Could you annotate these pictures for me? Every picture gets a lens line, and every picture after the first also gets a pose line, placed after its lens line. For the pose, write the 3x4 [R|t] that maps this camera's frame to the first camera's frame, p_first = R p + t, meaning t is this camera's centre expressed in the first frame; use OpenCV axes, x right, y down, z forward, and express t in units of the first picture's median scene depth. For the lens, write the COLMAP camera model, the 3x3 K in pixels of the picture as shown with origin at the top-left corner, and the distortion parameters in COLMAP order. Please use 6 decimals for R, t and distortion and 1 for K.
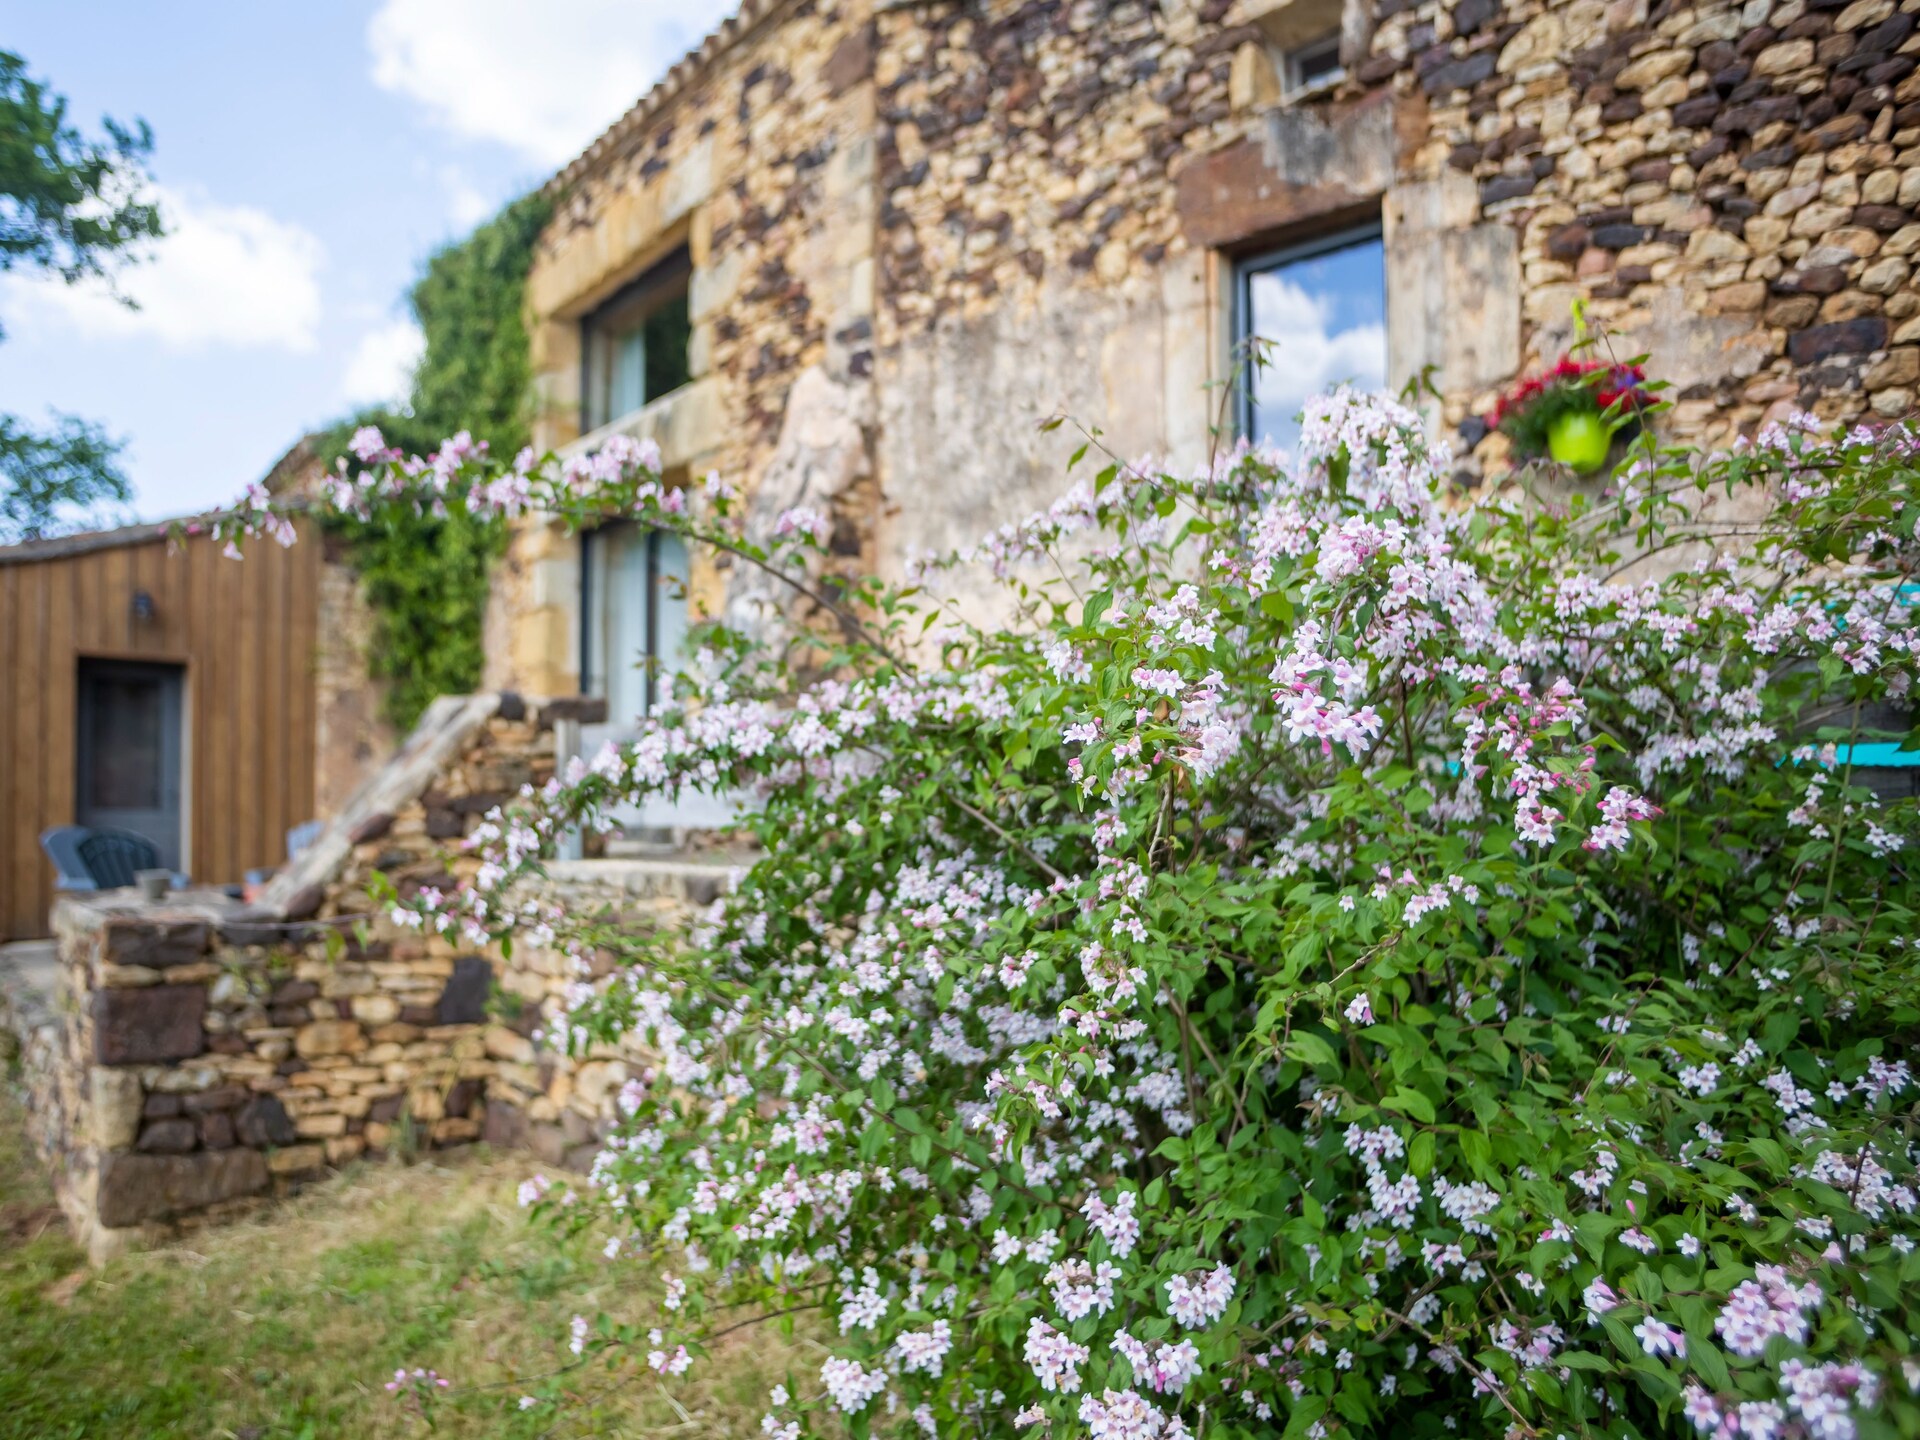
lens RADIAL K [[1515.6, 0, 933.4], [0, 1515.6, 769.0], [0, 0, 1]] dist [-0.066875, 0.055726]
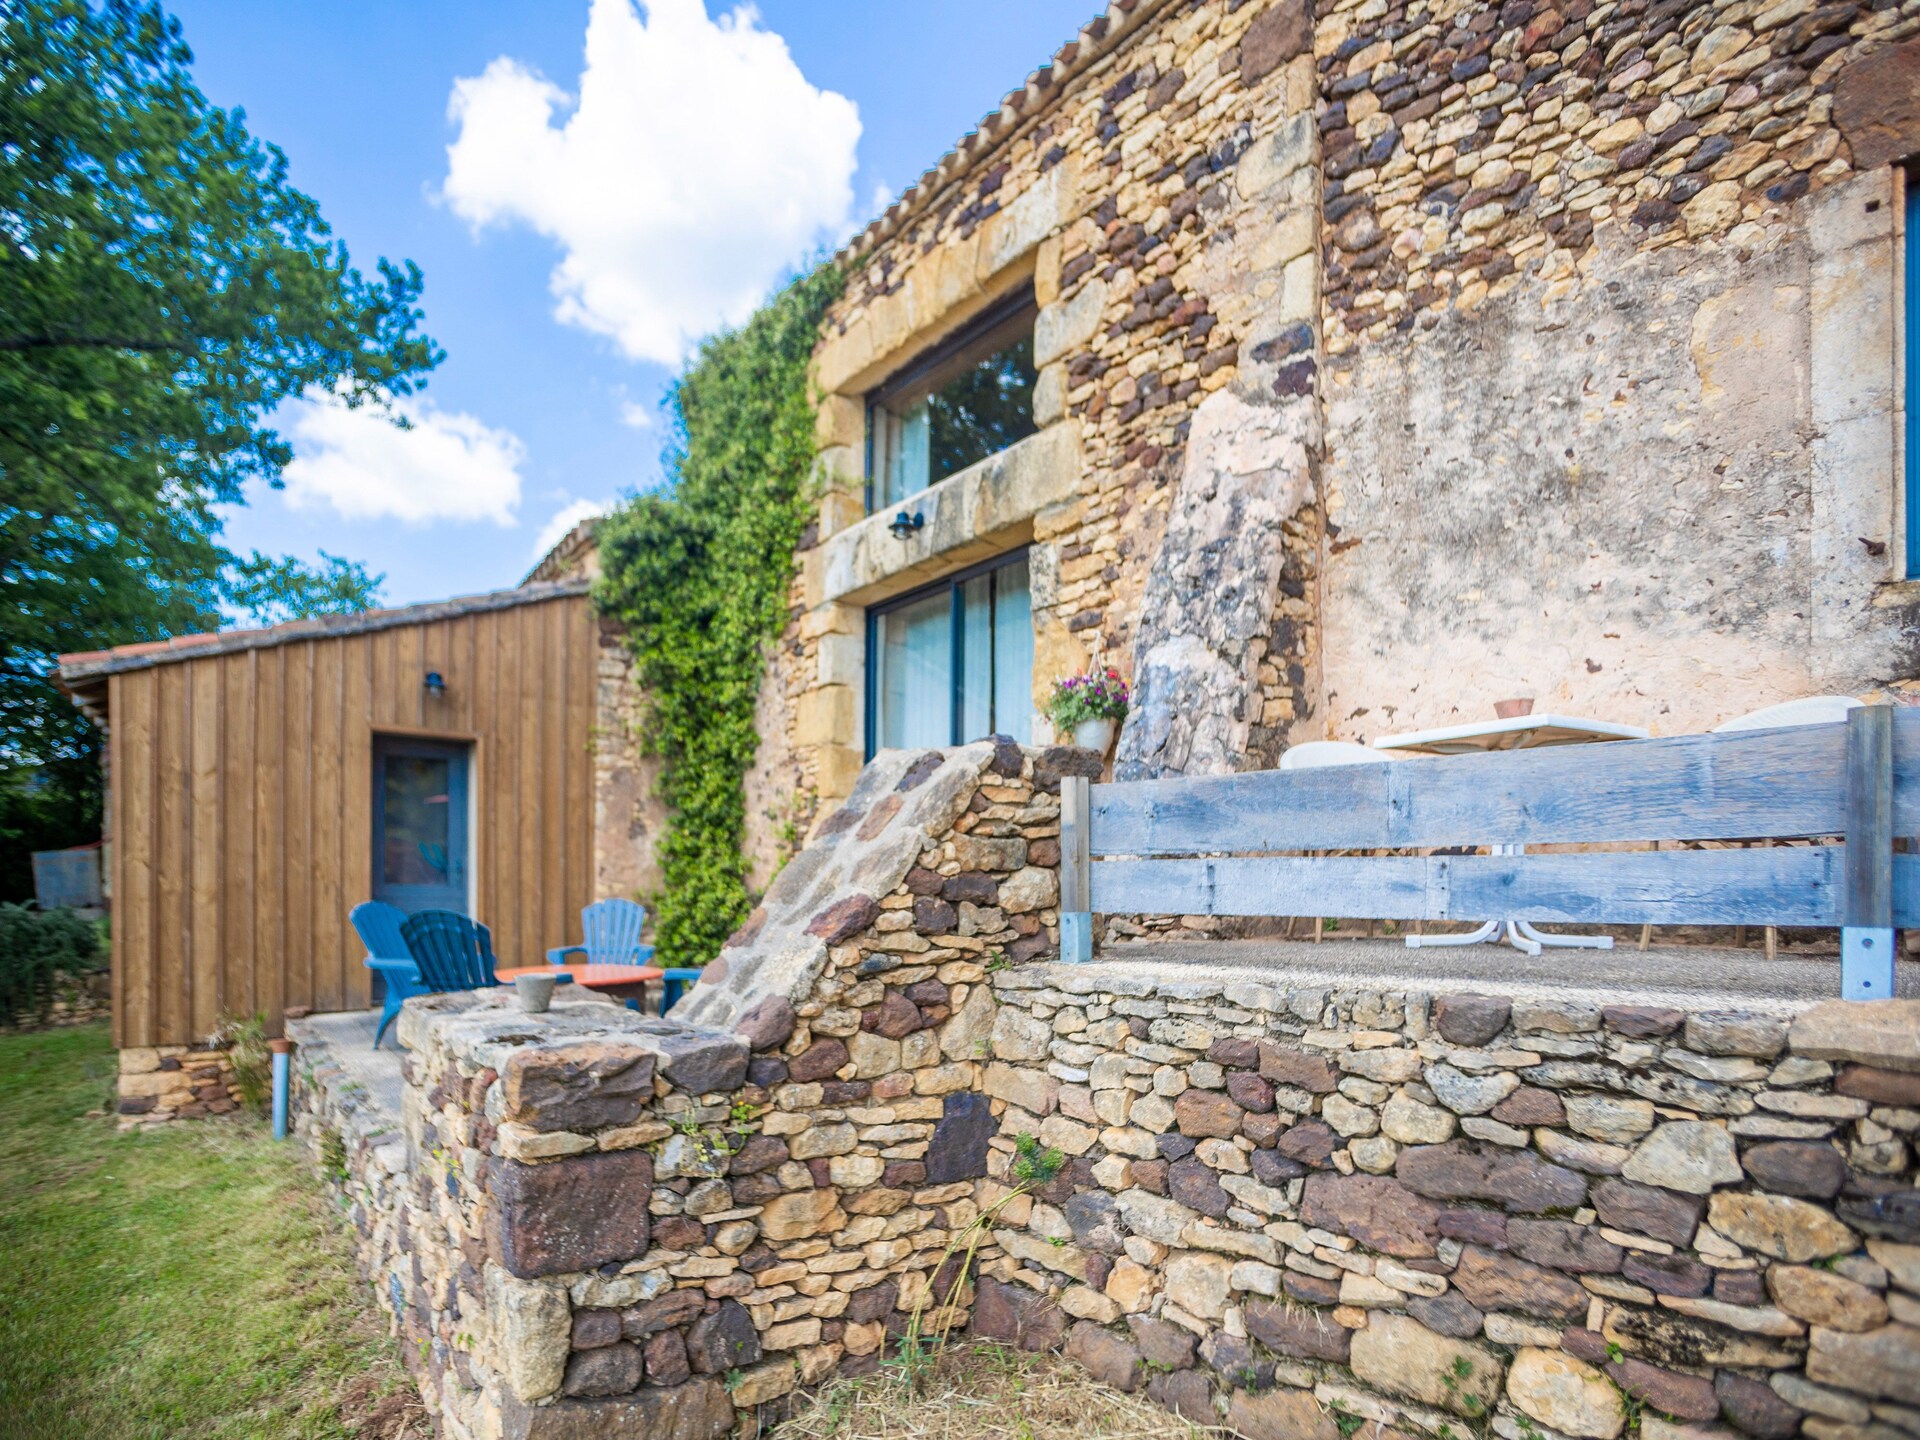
lens RADIAL K [[1189.2, 0, 939.5], [0, 1189.2, 857.8], [0, 0, 1]] dist [-0.065653, 0.030755]
pose [[0.999275, 0.002954, -0.037948, -0.248261], [-0.002753, 0.999982, 0.005346, 0.005154], [0.037963, -0.005238, 0.999265, 0.345697]]
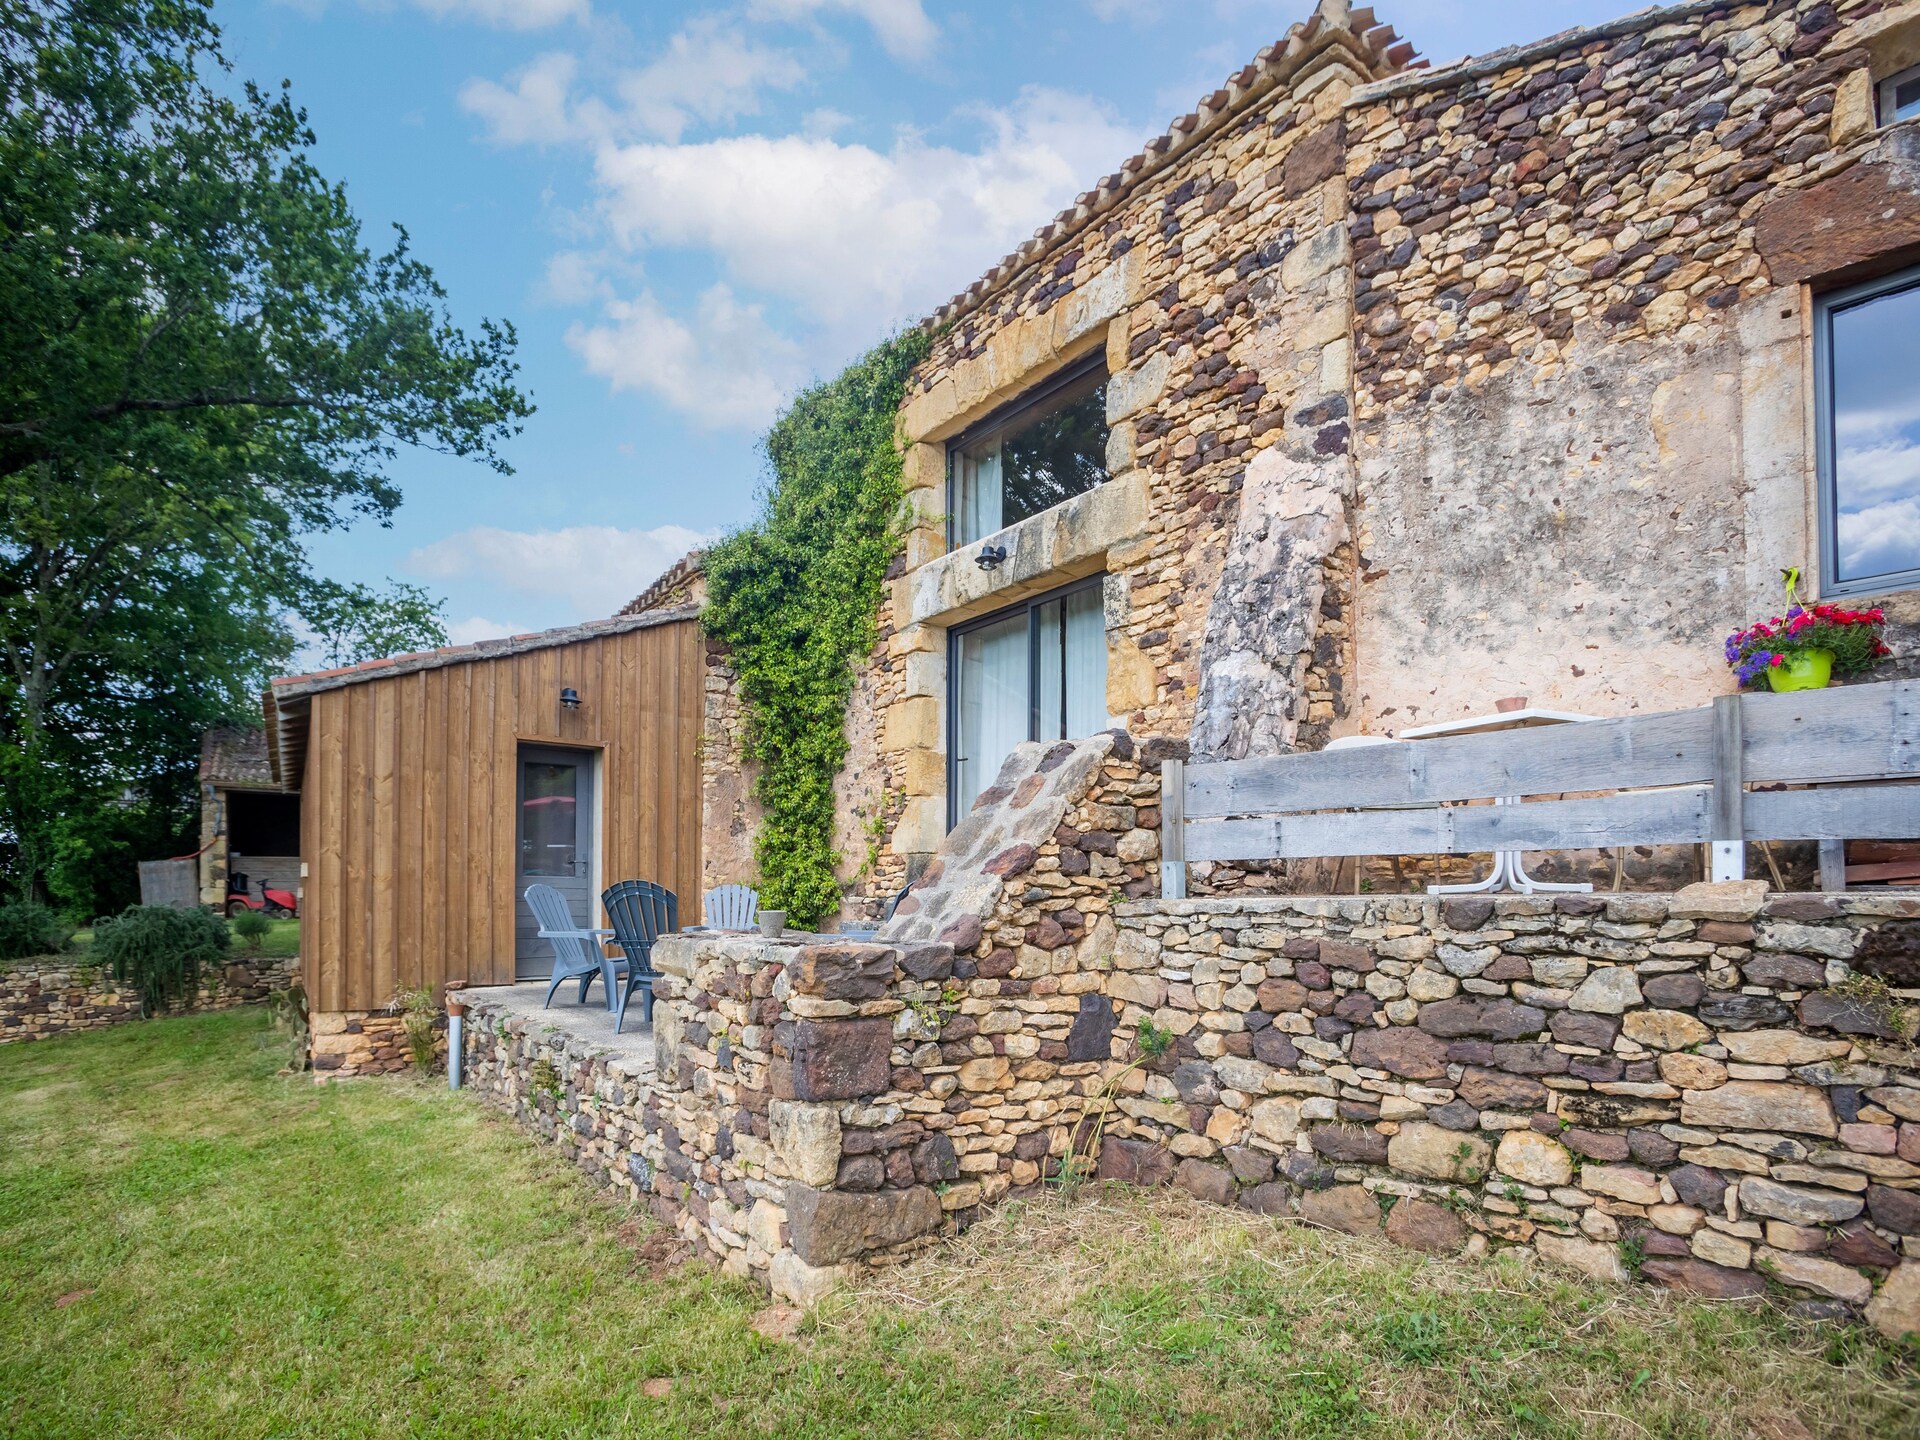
lens RADIAL K [[1189.2, 0, 908.7], [0, 1189.2, 860.9], [0, 0, 1]] dist [-0.065653, 0.030755]
pose [[0.996558, -0.003474, -0.082823, -0.304479], [0.003215, 0.999990, -0.003250, 0.032516], [0.082833, 0.002972, 0.996559, 0.168751]]
